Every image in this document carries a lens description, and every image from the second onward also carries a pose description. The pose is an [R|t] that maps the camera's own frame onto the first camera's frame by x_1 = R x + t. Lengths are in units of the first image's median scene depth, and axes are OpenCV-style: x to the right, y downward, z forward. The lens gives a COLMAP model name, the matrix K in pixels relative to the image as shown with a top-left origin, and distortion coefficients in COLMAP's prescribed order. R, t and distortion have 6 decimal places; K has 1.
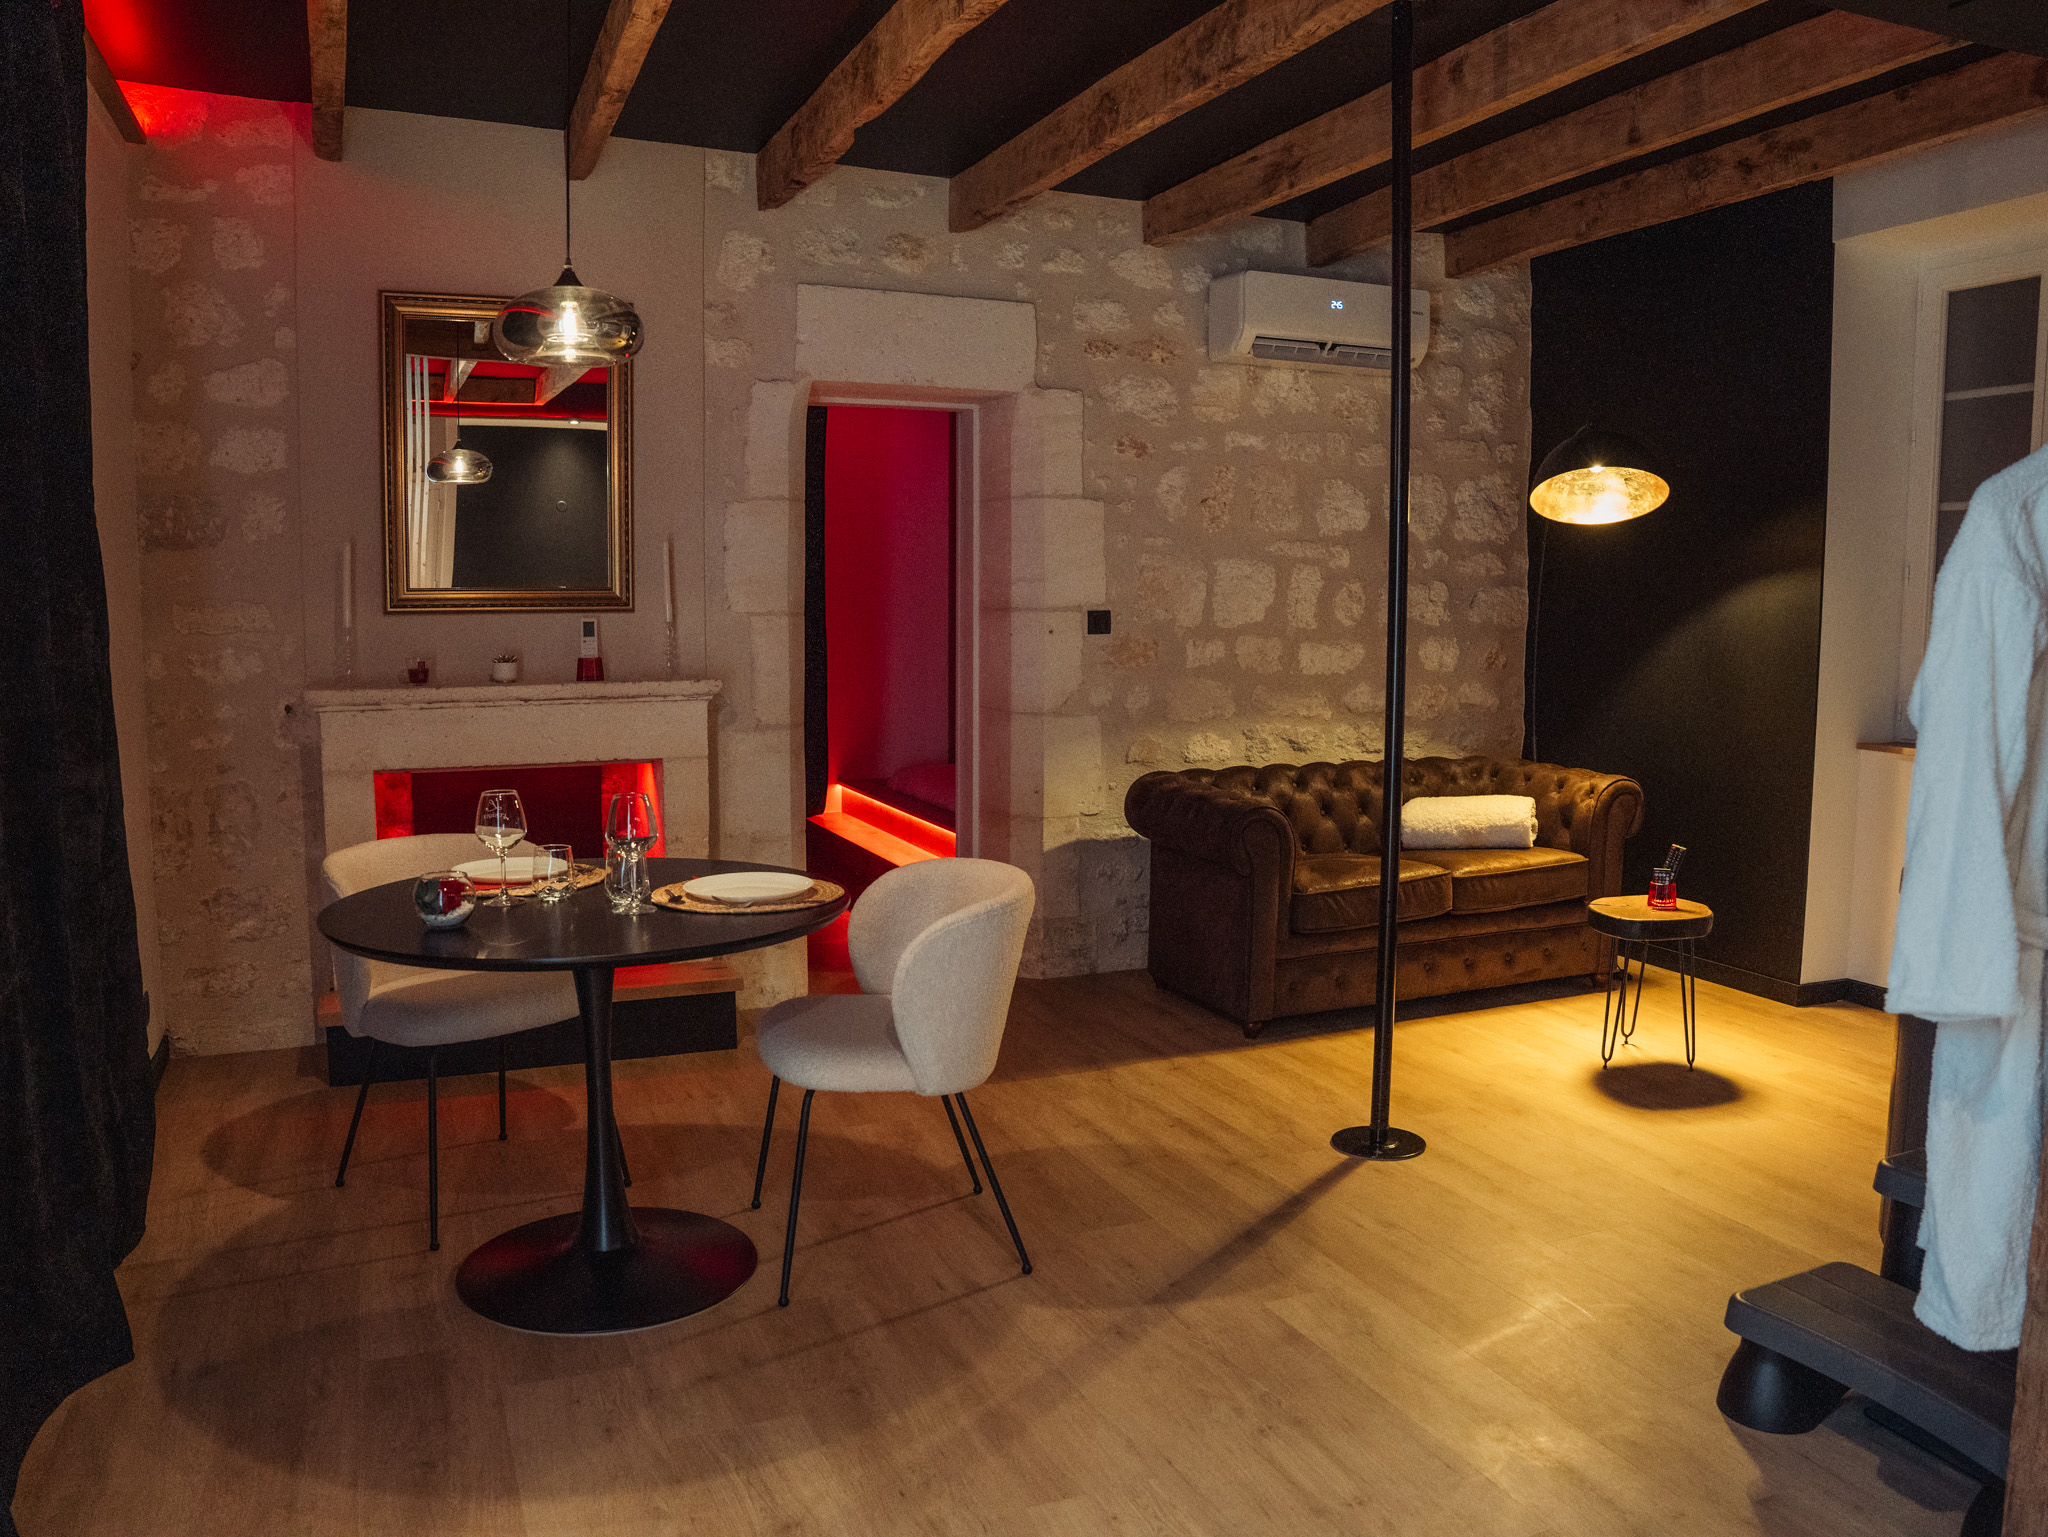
lens RADIAL K [[1537.7, 0, 1024.0], [0, 1537.7, 768.5], [0, 0, 1]] dist [-0.172229, 0.117953]
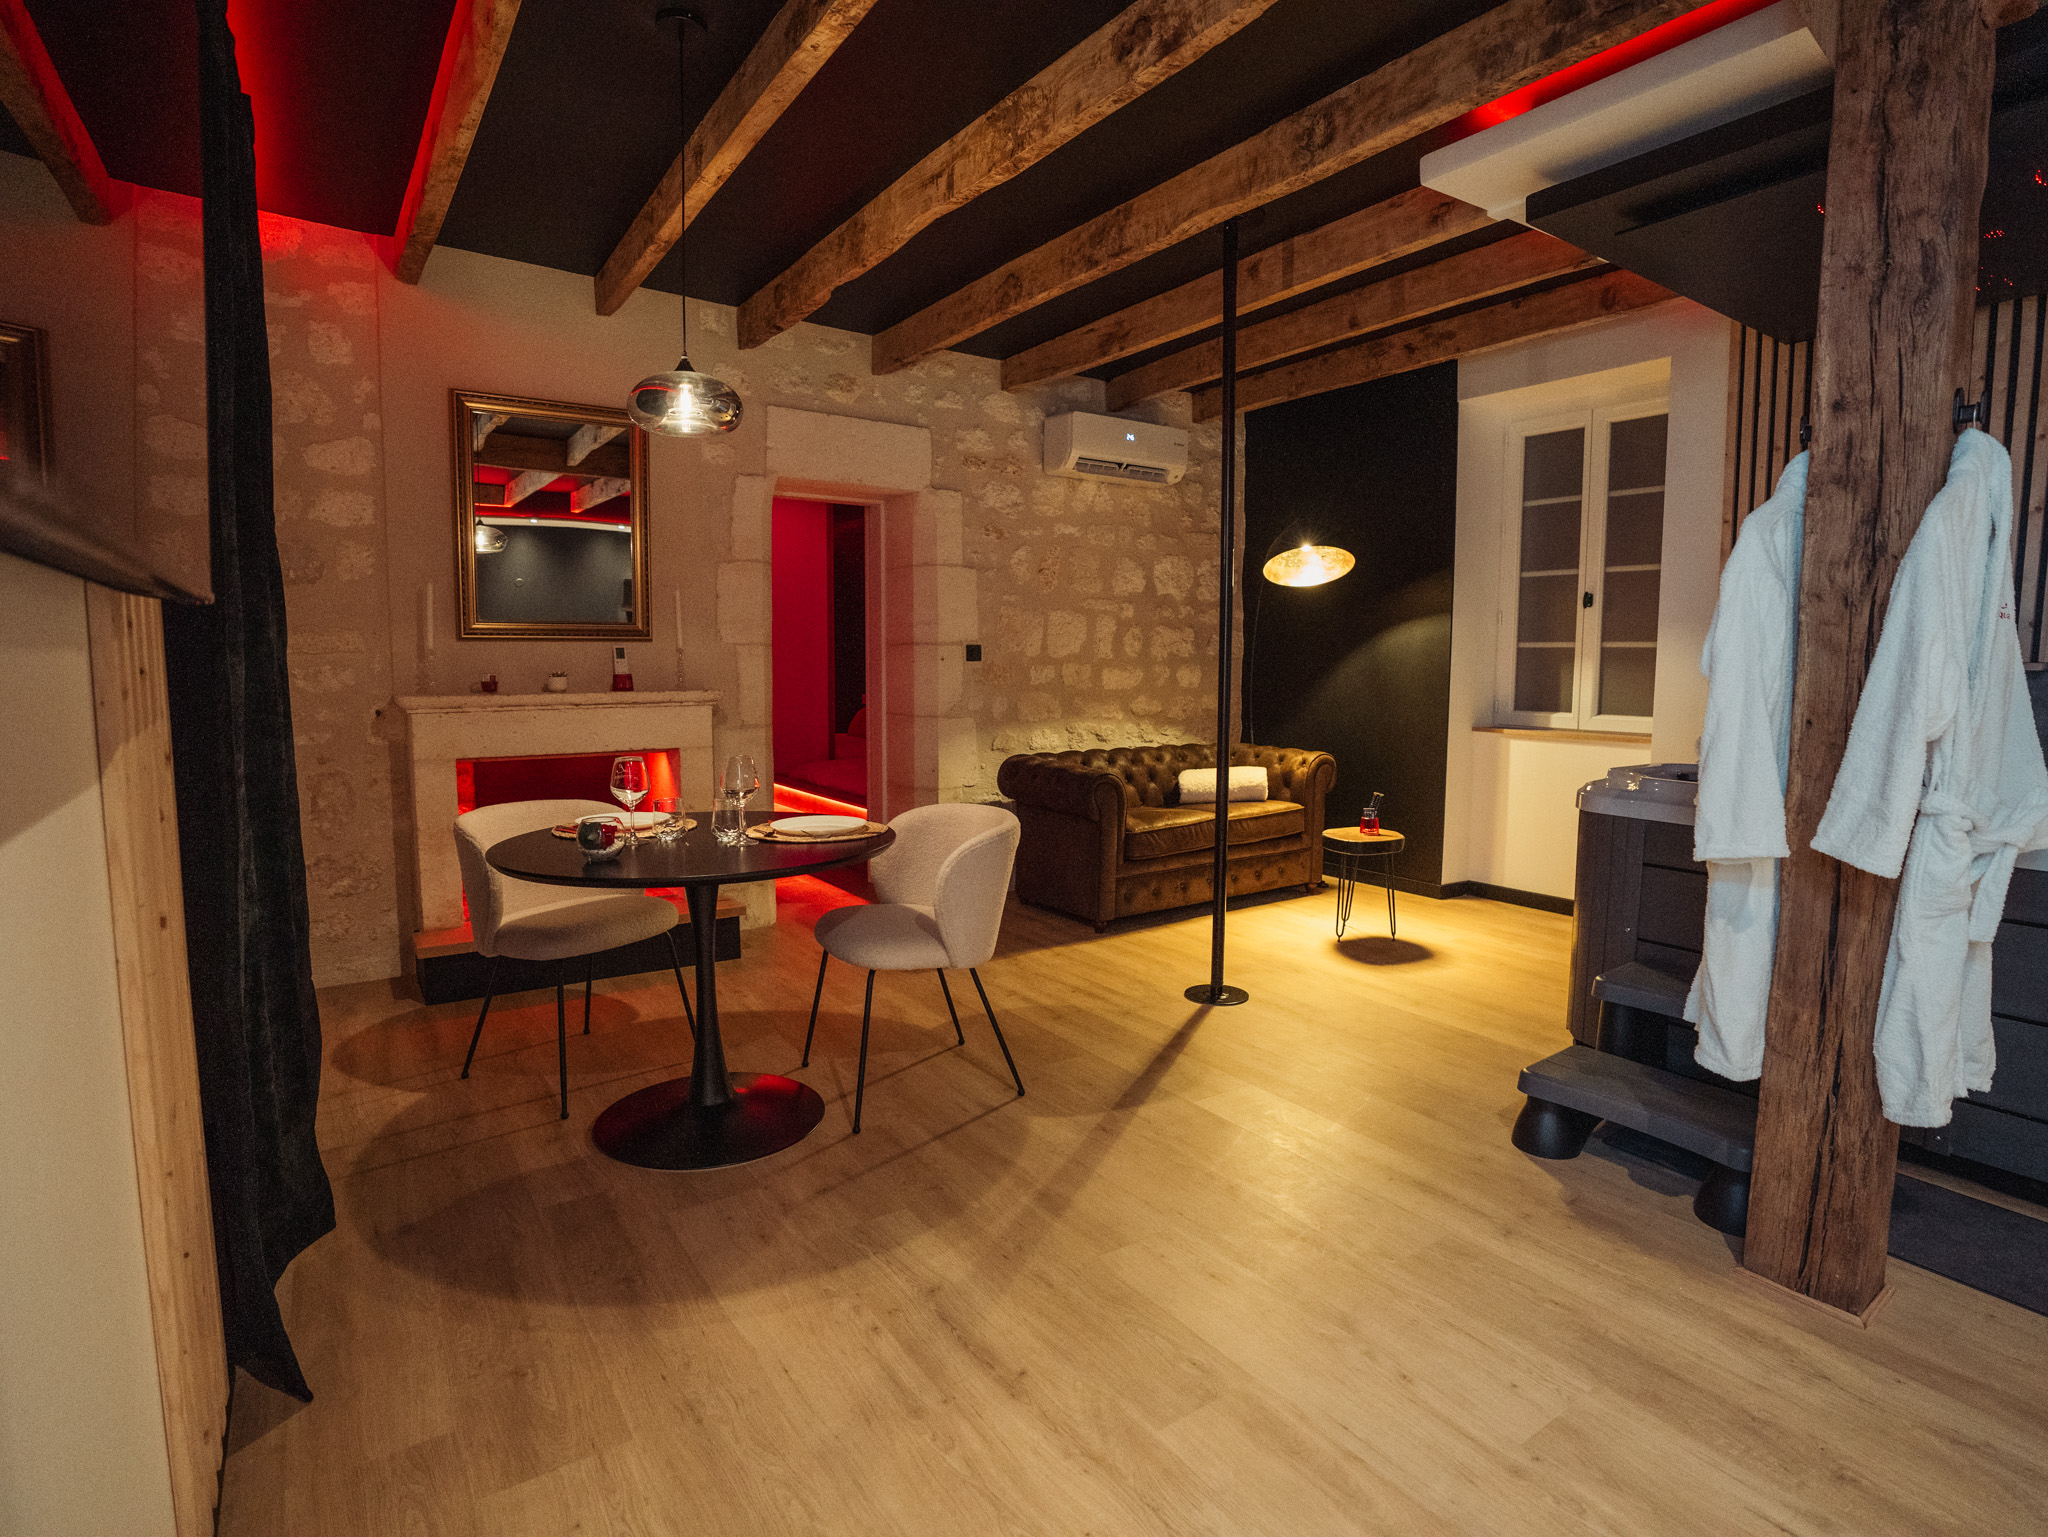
lens RADIAL K [[1042.2, 0, 1030.6], [0, 1042.2, 762.4], [0, 0, 1]] dist [-0.077840, 0.033660]
pose [[0.981055, -0.019264, 0.192768, -0.115436], [0.021374, 0.999732, -0.008874, 0.022700], [-0.192545, 0.012826, 0.981204, 0.034741]]
